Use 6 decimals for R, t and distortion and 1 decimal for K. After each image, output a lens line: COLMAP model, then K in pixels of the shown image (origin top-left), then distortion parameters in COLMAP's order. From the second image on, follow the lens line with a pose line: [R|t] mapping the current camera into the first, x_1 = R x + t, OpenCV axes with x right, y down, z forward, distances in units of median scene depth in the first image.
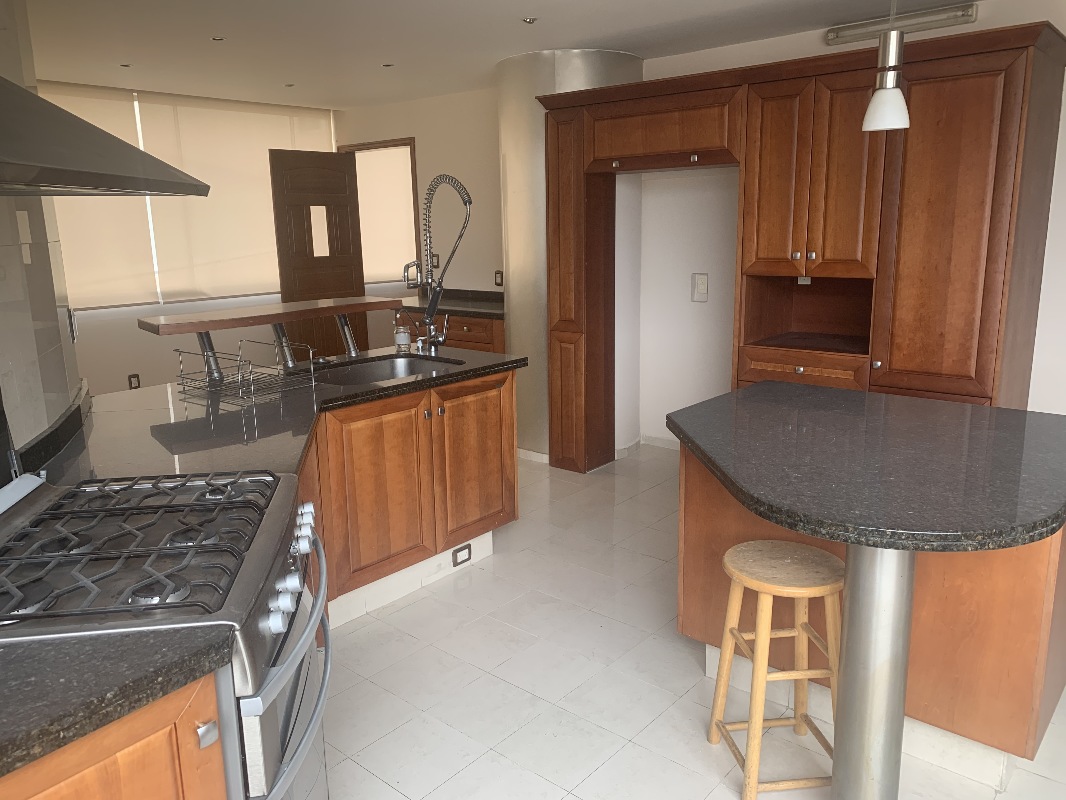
lens RADIAL K [[817.7, 0, 536.5], [0, 817.7, 391.0], [0, 0, 1]] dist [0.049445, -0.069156]
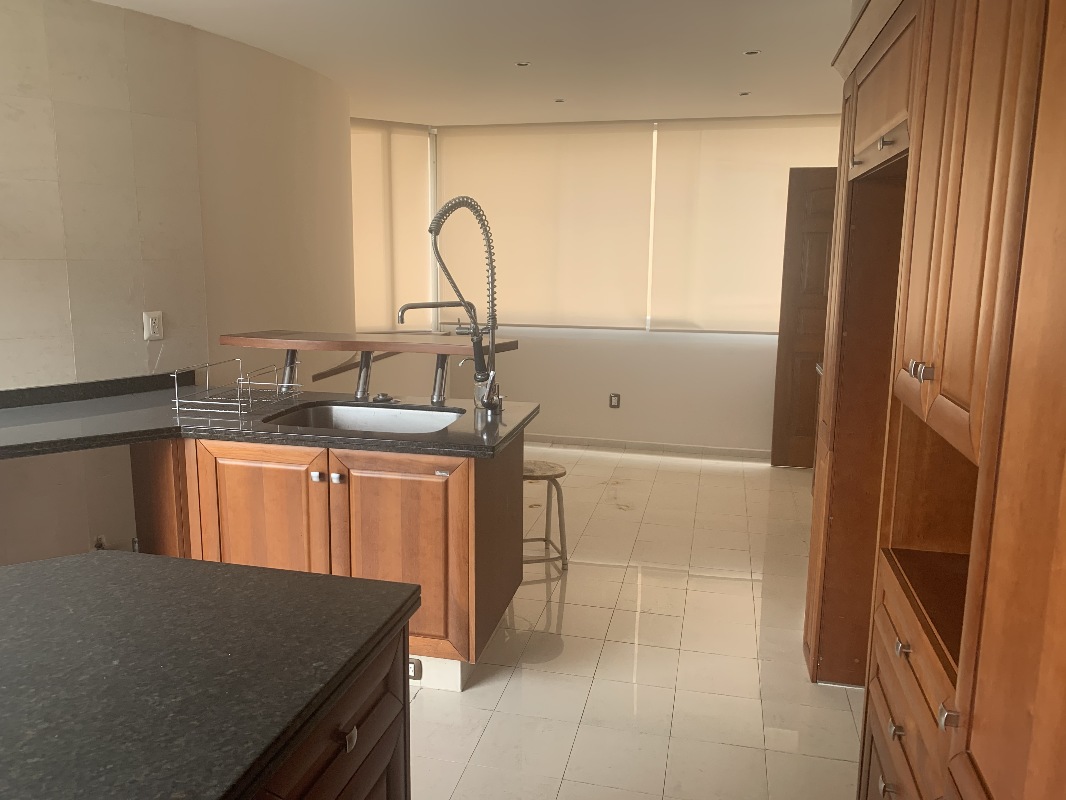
lens RADIAL K [[817.7, 0, 536.5], [0, 817.7, 391.0], [0, 0, 1]] dist [0.049445, -0.069156]
pose [[0.469366, 0.168999, -0.866681, 0.358246], [-0.200164, 0.976327, 0.081977, -0.089408], [0.860018, 0.135002, 0.492082, 0.405142]]
